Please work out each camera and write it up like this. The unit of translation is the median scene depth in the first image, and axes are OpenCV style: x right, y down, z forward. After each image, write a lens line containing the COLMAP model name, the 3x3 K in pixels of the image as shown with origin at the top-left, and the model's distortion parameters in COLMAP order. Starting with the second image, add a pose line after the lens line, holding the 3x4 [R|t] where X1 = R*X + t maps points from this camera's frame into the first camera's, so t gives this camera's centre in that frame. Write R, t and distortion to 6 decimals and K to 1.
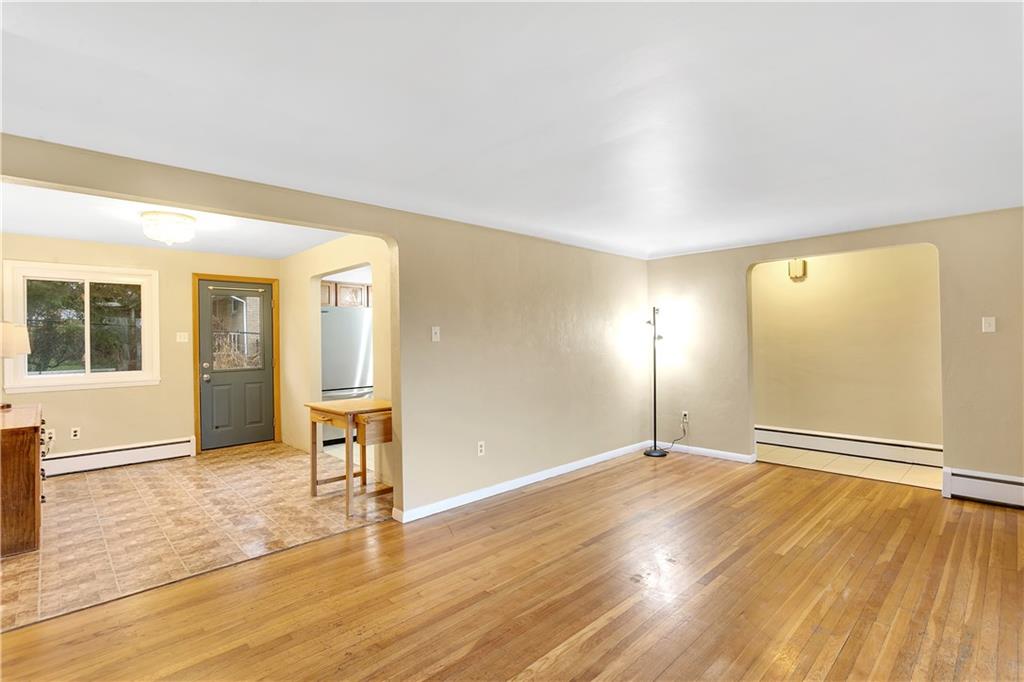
lens RADIAL K [[489.0, 0, 516.9], [0, 489.0, 337.6], [0, 0, 1]] dist [-0.021681, 0.012366]
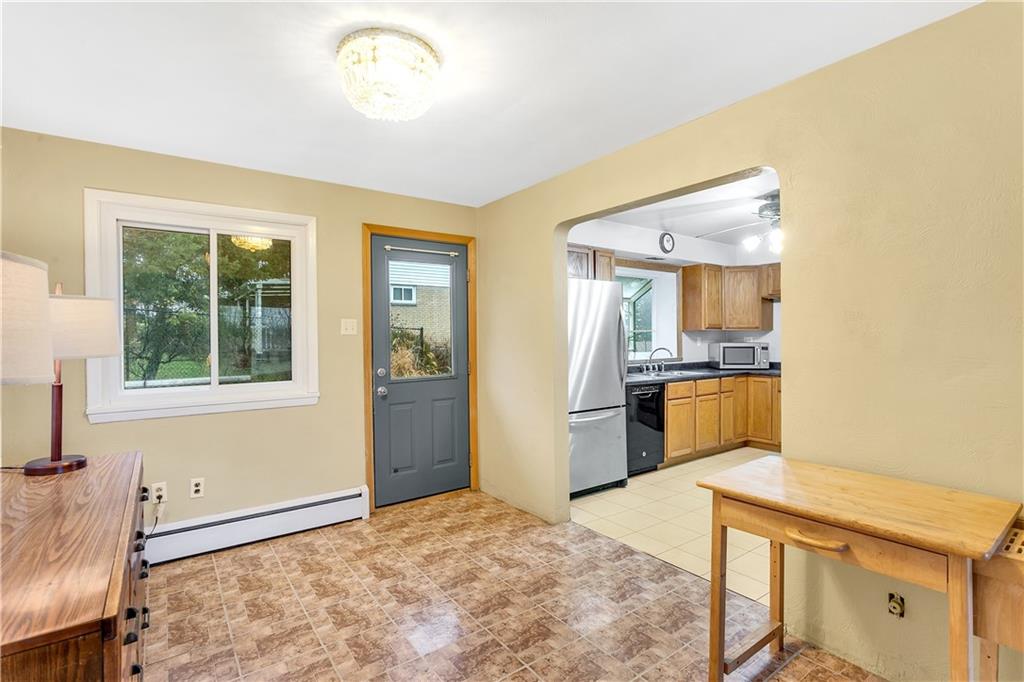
lens RADIAL K [[489.0, 0, 516.9], [0, 489.0, 337.6], [0, 0, 1]] dist [-0.021681, 0.012366]
pose [[0.990627, 0.005653, -0.136478, -0.411245], [-0.004220, 0.999933, 0.010785, 0.005698], [0.136530, -0.010108, 0.990584, 0.433036]]
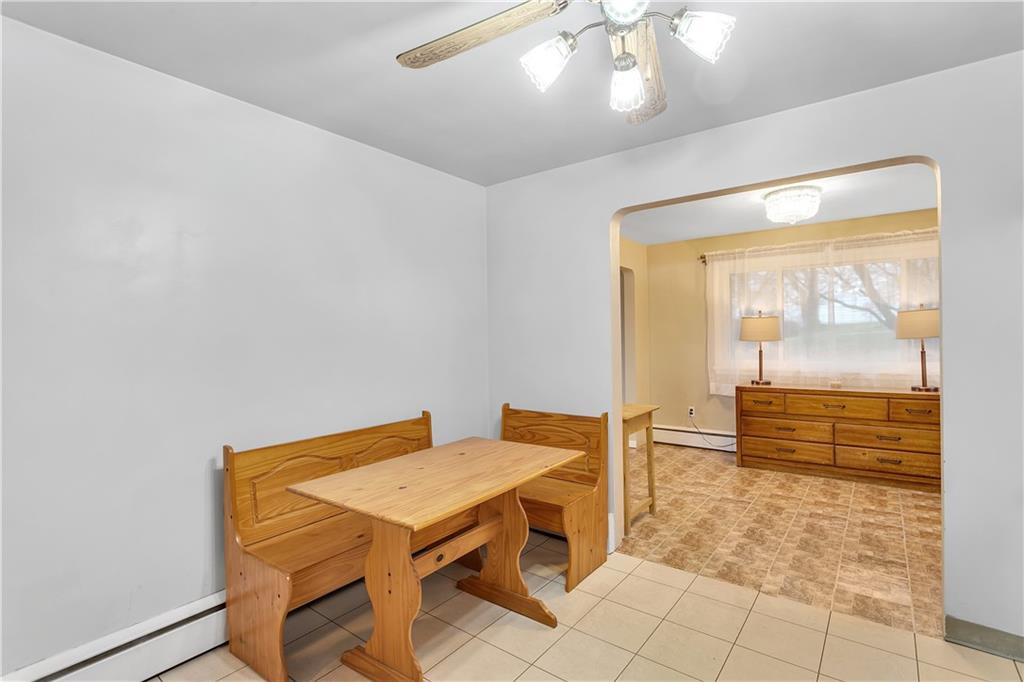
lens RADIAL K [[489.0, 0, 516.9], [0, 489.0, 337.6], [0, 0, 1]] dist [-0.021681, 0.012366]
pose [[-0.987564, 0.031034, -0.154126, -0.043572], [0.031274, 0.999510, 0.000866, 0.003491], [0.154077, -0.003965, -0.988051, 1.400604]]
